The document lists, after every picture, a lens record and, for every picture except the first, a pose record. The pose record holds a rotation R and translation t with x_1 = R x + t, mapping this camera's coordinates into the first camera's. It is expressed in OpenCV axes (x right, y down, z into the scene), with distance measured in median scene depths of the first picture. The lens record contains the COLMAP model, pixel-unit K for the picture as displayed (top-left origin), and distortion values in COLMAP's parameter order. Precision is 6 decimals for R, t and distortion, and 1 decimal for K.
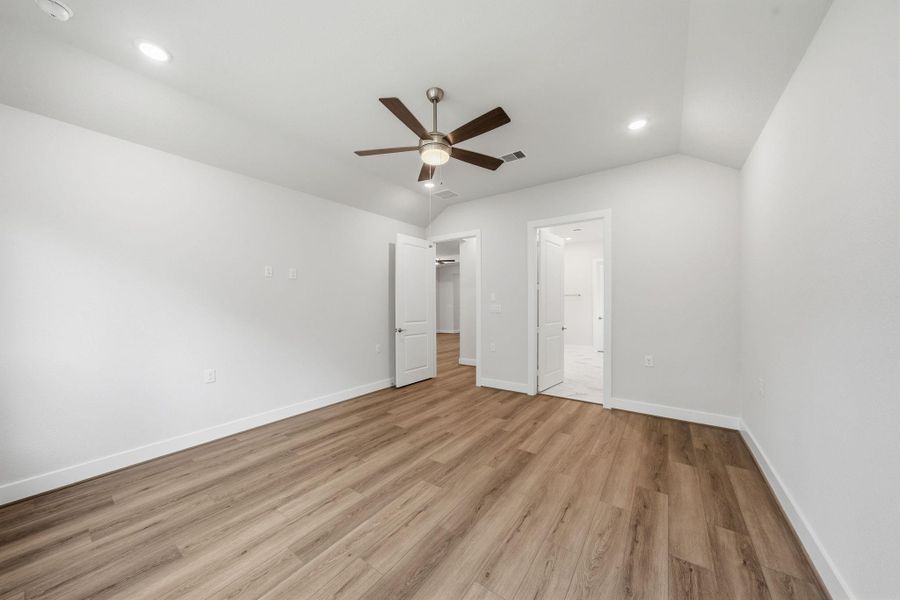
lens RADIAL K [[334.3, 0, 444.8], [0, 334.3, 304.4], [0, 0, 1]] dist [-0.001641, 0.004181]
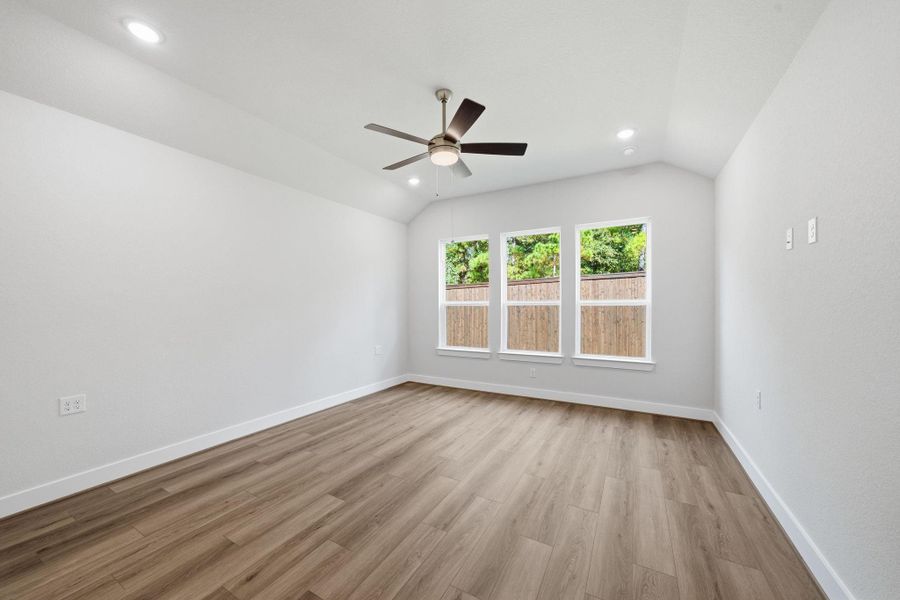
lens RADIAL K [[334.3, 0, 444.8], [0, 334.3, 304.4], [0, 0, 1]] dist [-0.001641, 0.004181]
pose [[-0.994478, 0.008645, -0.104591, 0.080597], [0.008509, 0.999962, 0.001754, -0.003961], [0.104602, 0.000855, -0.994514, 1.984587]]
